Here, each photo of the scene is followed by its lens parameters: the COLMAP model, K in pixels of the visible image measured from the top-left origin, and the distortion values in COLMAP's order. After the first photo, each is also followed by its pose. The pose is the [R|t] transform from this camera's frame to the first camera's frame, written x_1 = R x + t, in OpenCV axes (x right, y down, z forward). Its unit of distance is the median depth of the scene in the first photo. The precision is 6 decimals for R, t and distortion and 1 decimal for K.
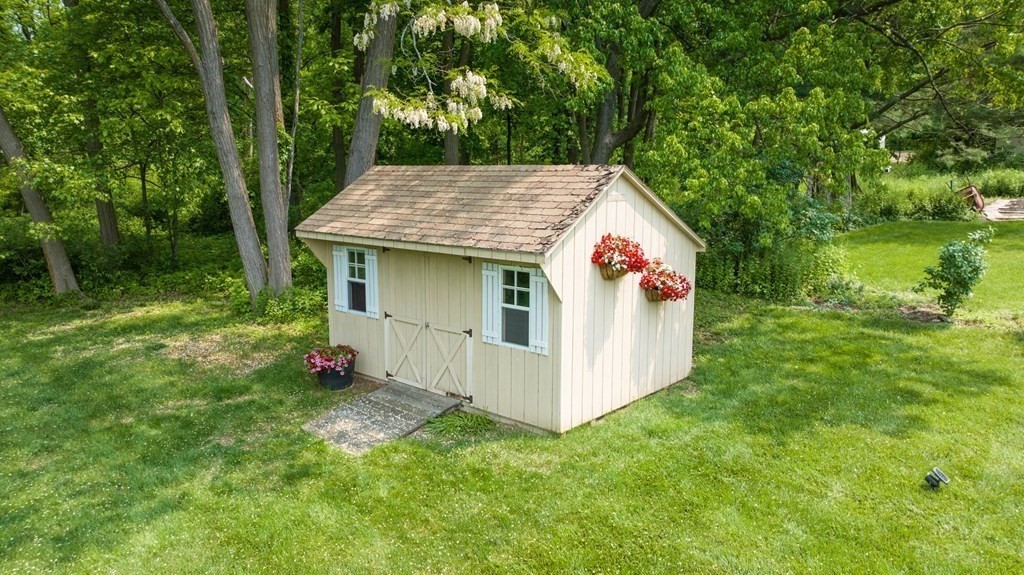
lens RADIAL K [[703.9, 0, 512.0], [0, 703.9, 248.4], [0, 0, 1]] dist [-0.020505, -0.000755]
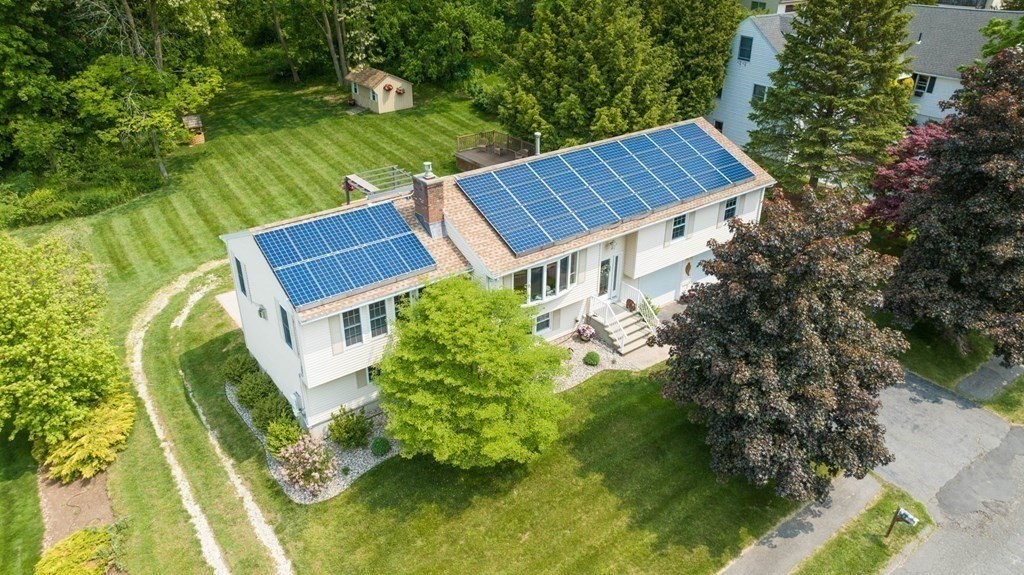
lens RADIAL K [[729.4, 0, 512.0], [0, 729.4, 287.5], [0, 0, 1]] dist [-0.019272, 0.003143]
pose [[0.982315, 0.090002, -0.164188, 2.411399], [-0.019372, 0.921042, 0.388981, -0.879709], [0.186233, -0.378921, 0.906496, -5.317373]]
